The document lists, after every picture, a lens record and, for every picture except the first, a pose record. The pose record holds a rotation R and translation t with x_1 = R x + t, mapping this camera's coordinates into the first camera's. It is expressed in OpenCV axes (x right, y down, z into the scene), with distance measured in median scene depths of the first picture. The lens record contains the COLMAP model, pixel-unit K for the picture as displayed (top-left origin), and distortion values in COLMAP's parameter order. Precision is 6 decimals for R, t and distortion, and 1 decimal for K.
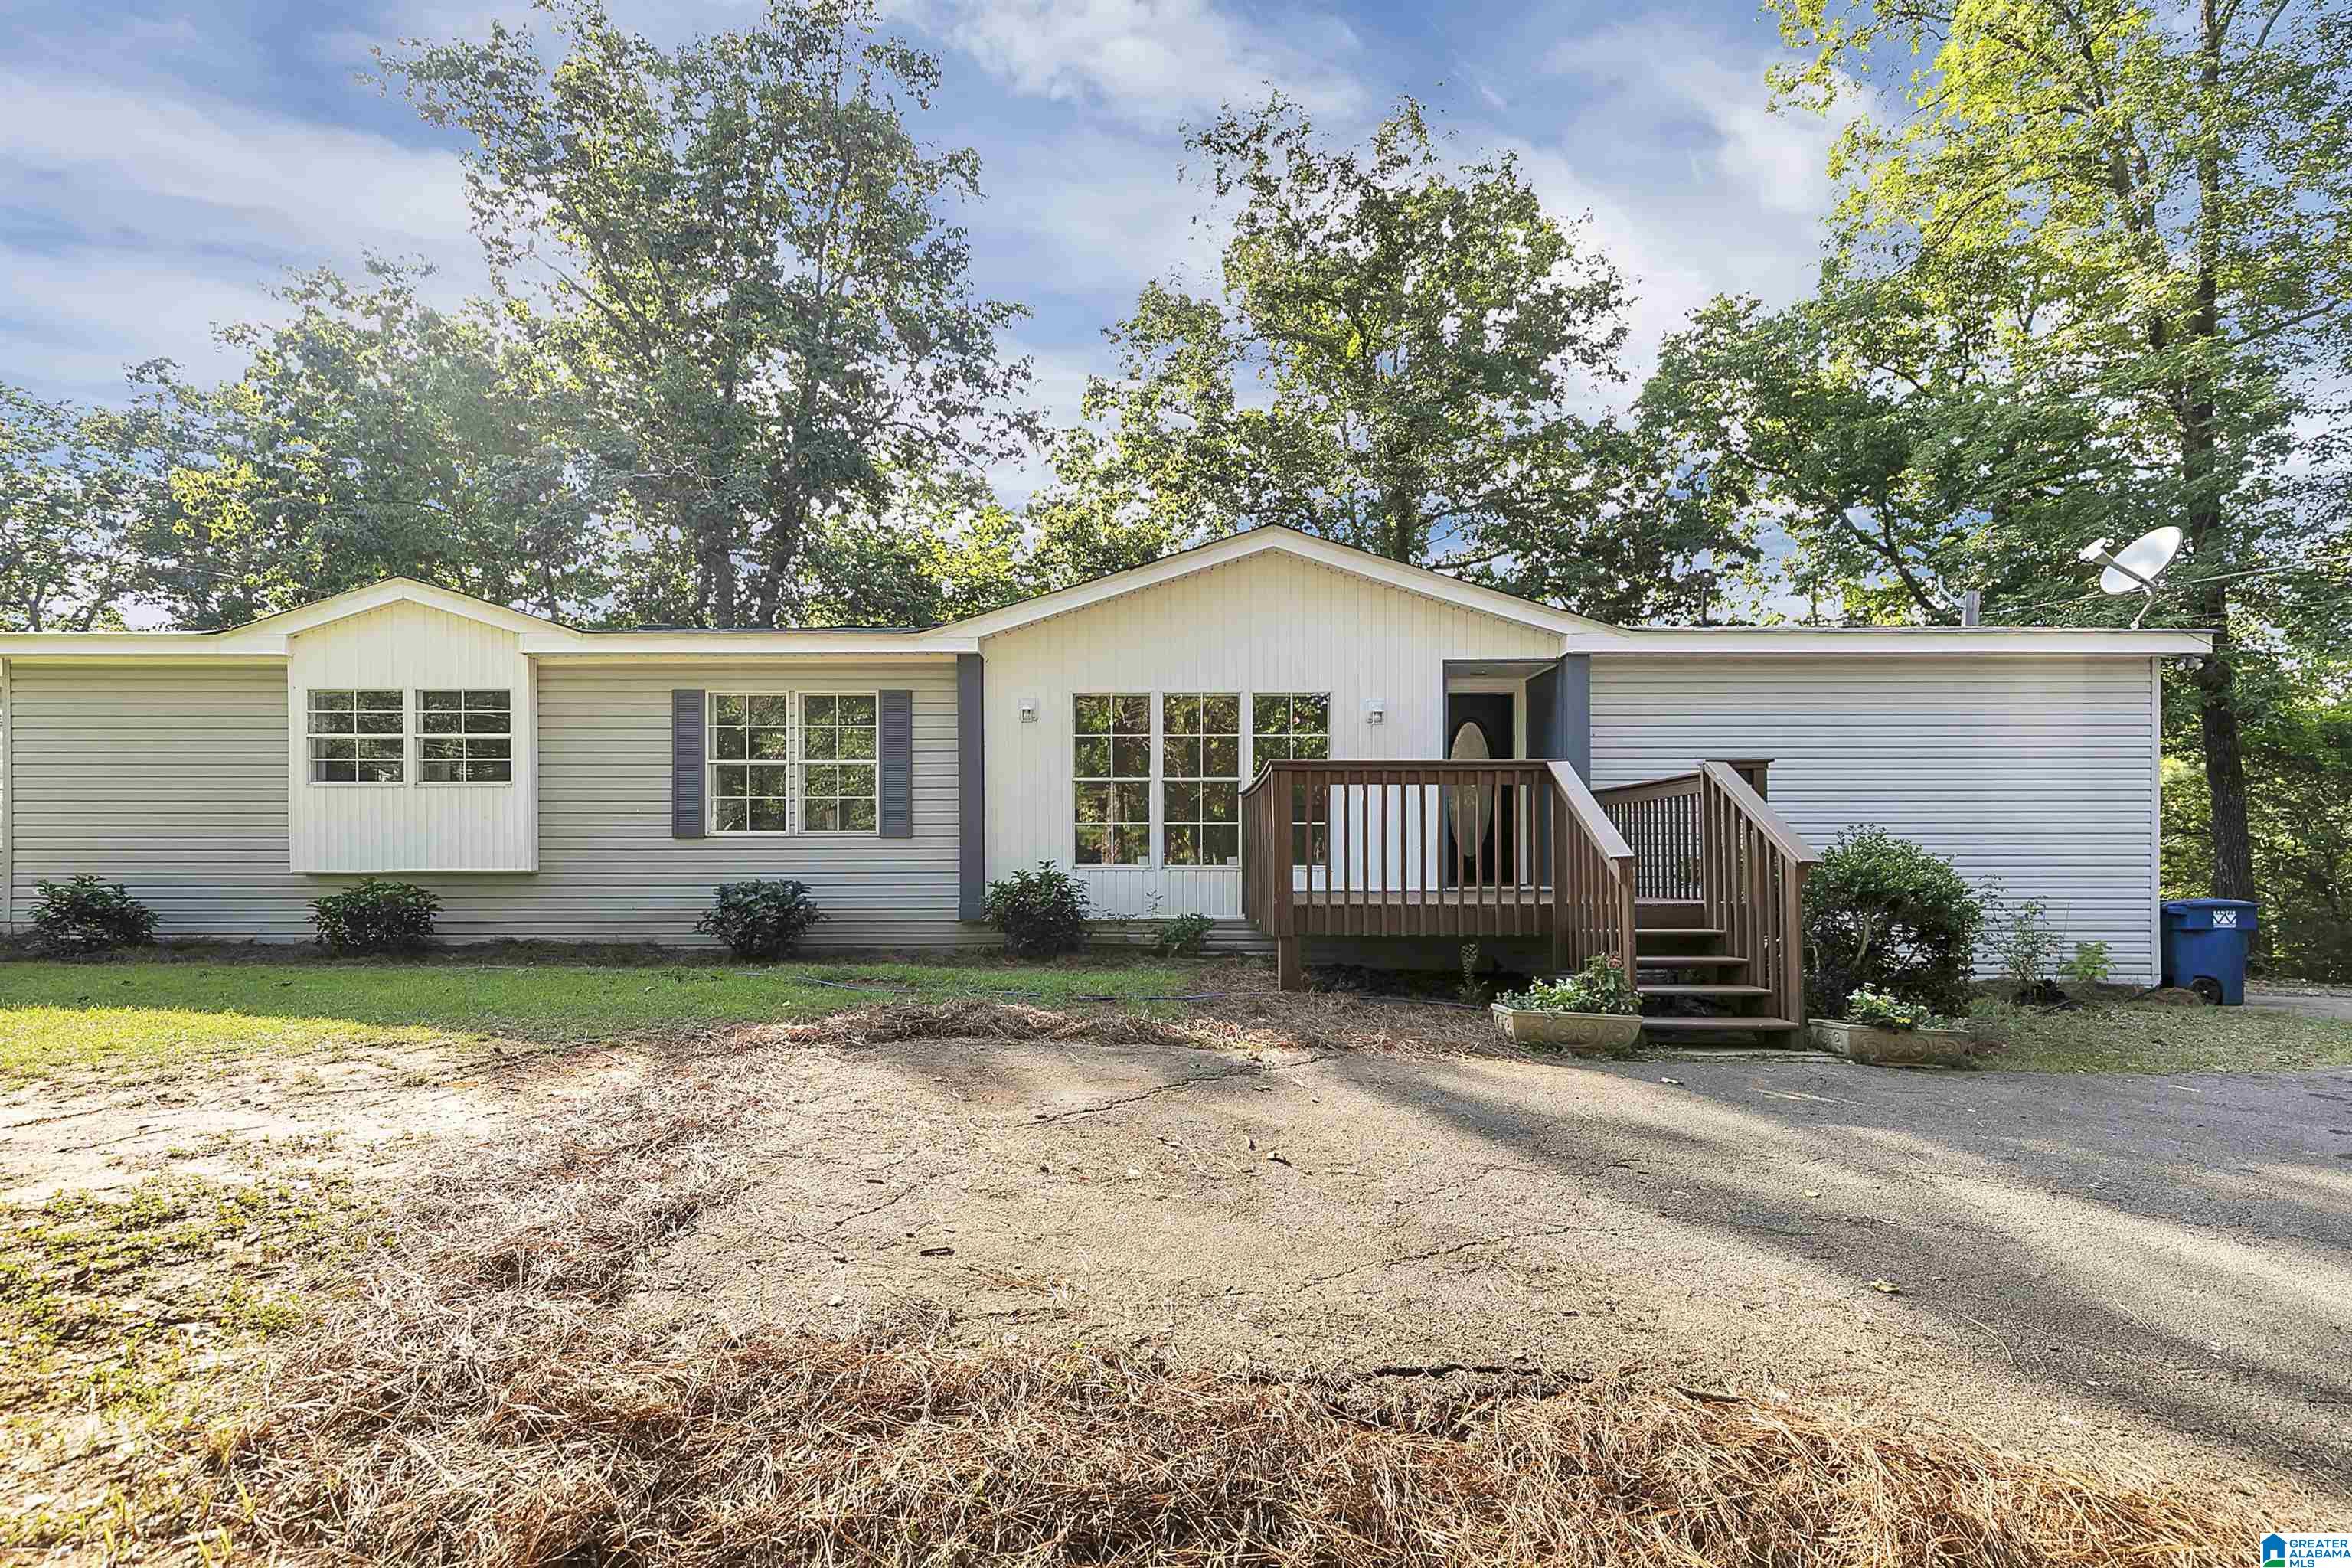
lens RADIAL K [[1081.9, 0, 1176.0], [0, 1081.9, 784.0], [0, 0, 1]] dist [0.000510, 0.000017]
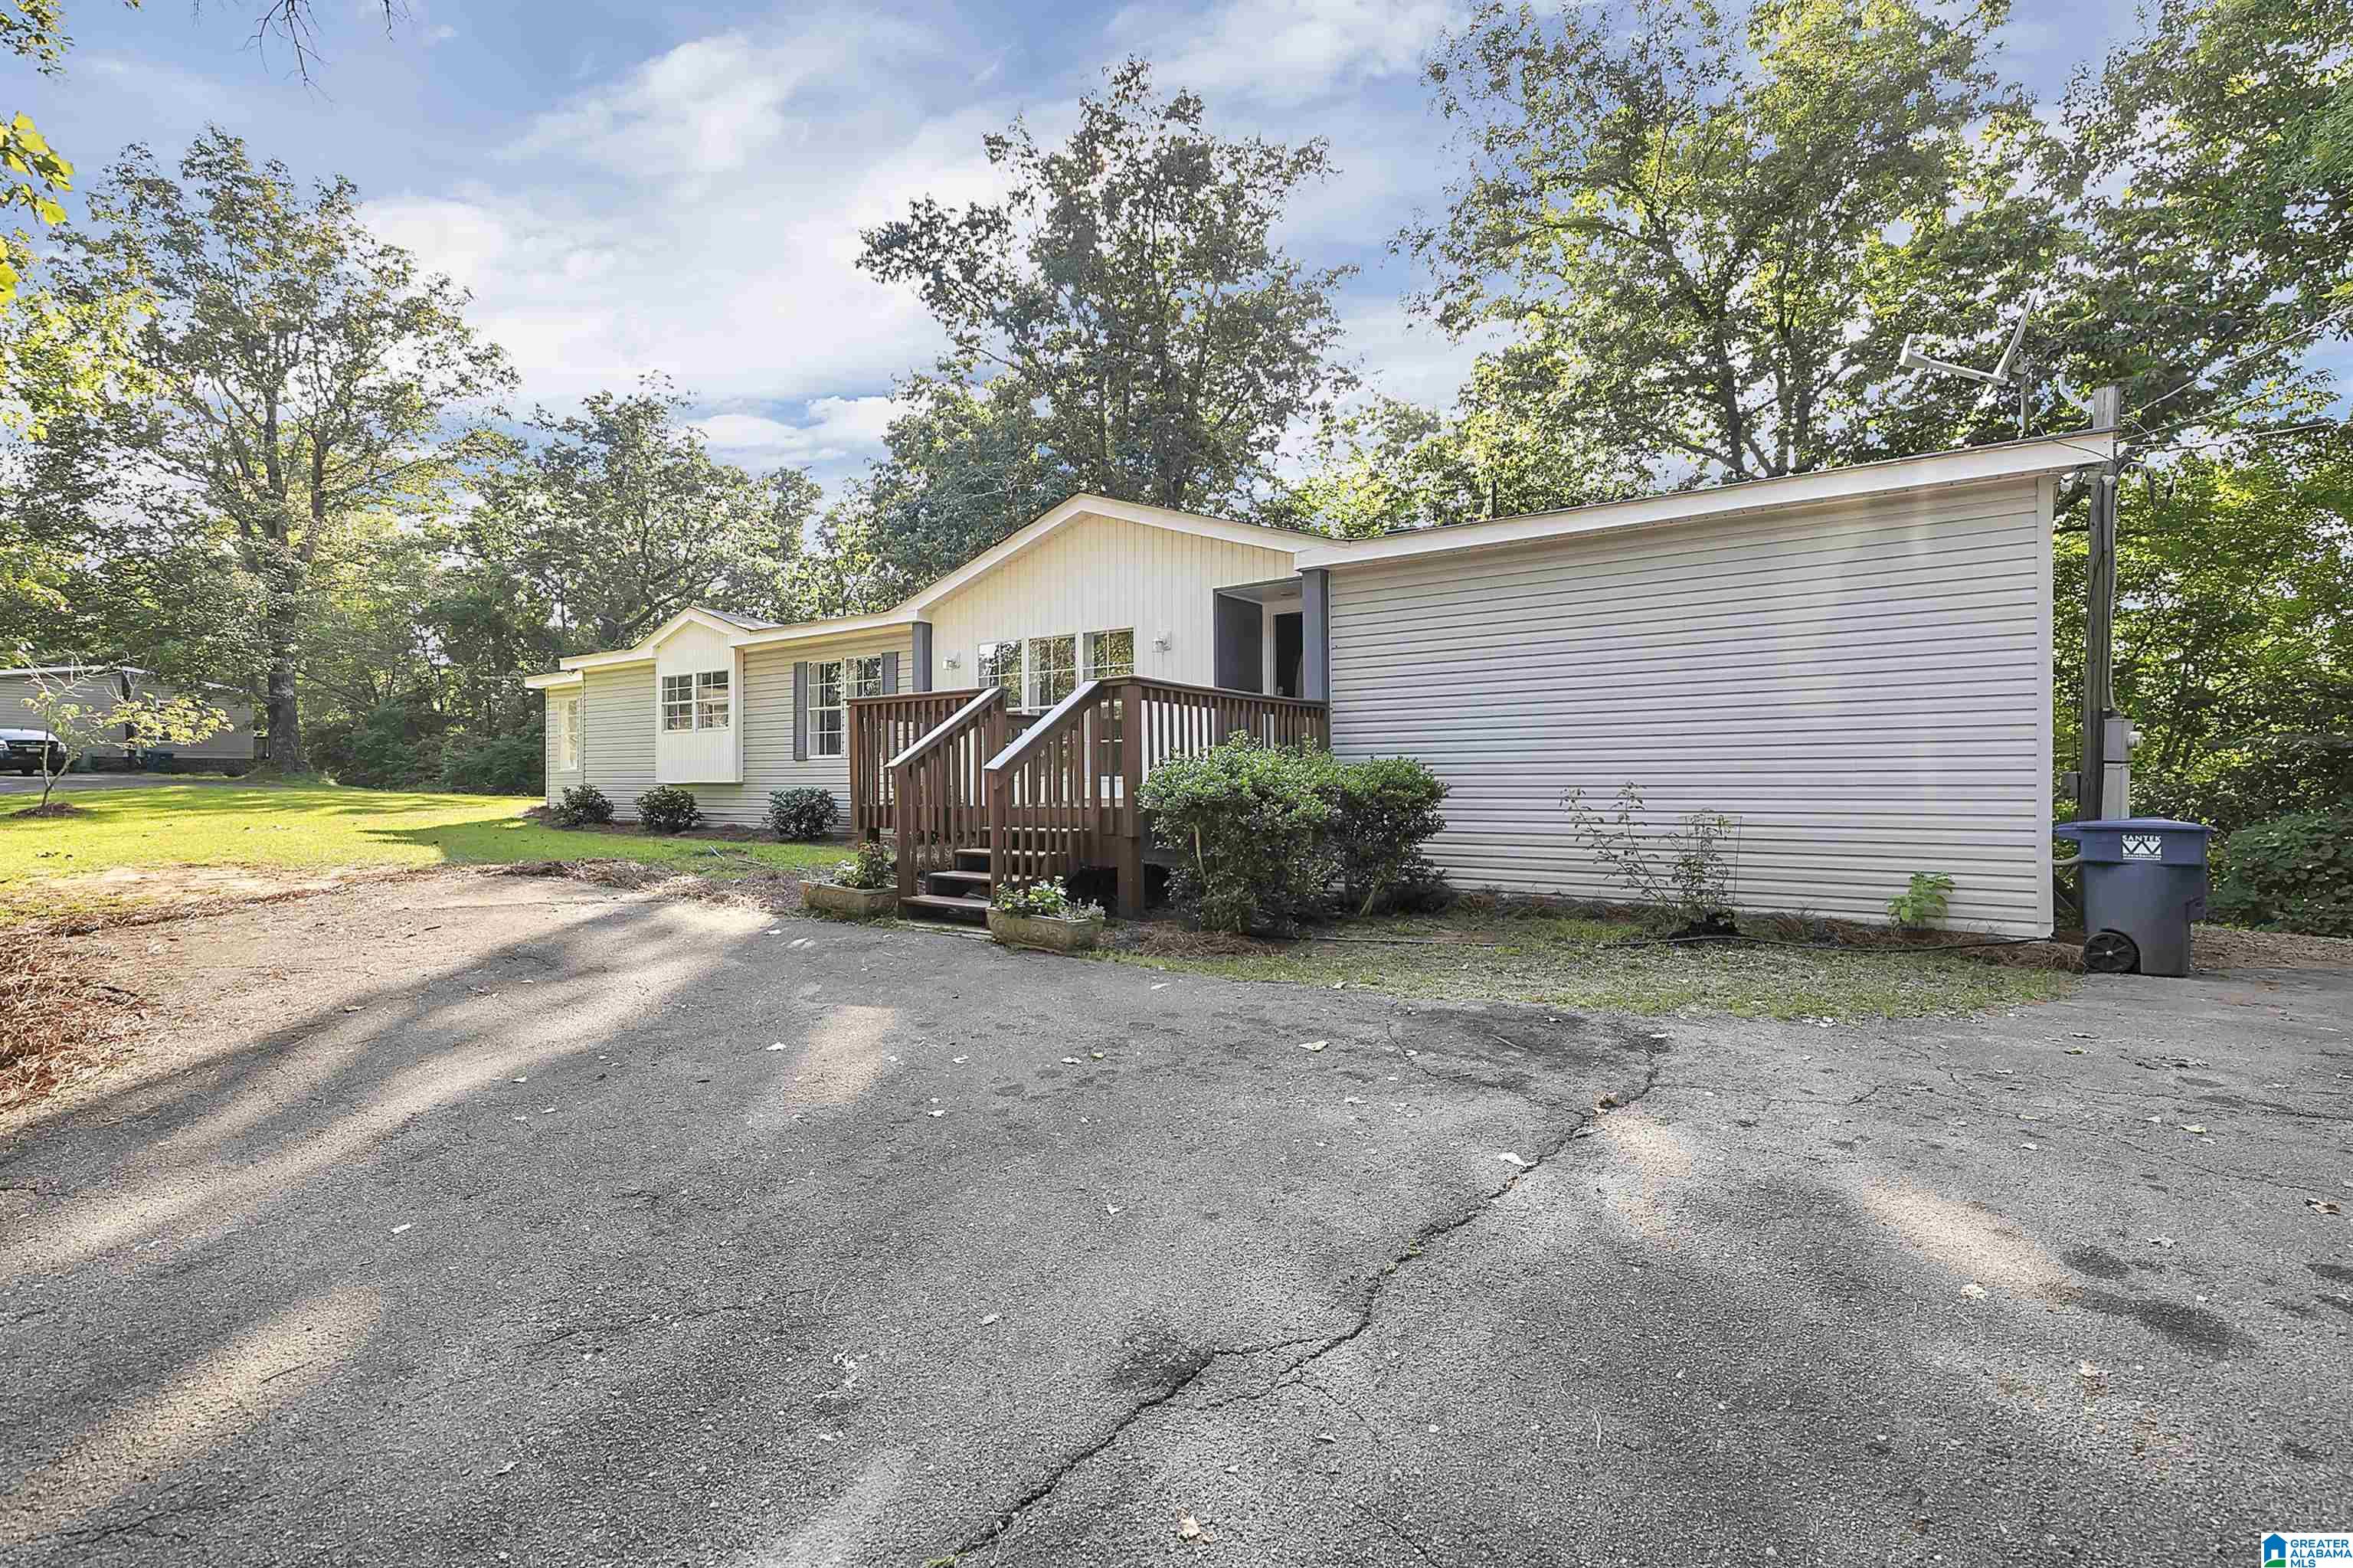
lens RADIAL K [[1074.9, 0, 1192.9], [0, 1074.9, 752.8], [0, 0, 1]] dist [0.031171, 0.000258]
pose [[0.812547, -0.017246, -0.582640, 0.877898], [0.040321, 0.998831, 0.026666, 0.021528], [0.581499, -0.045160, 0.812293, 0.094010]]
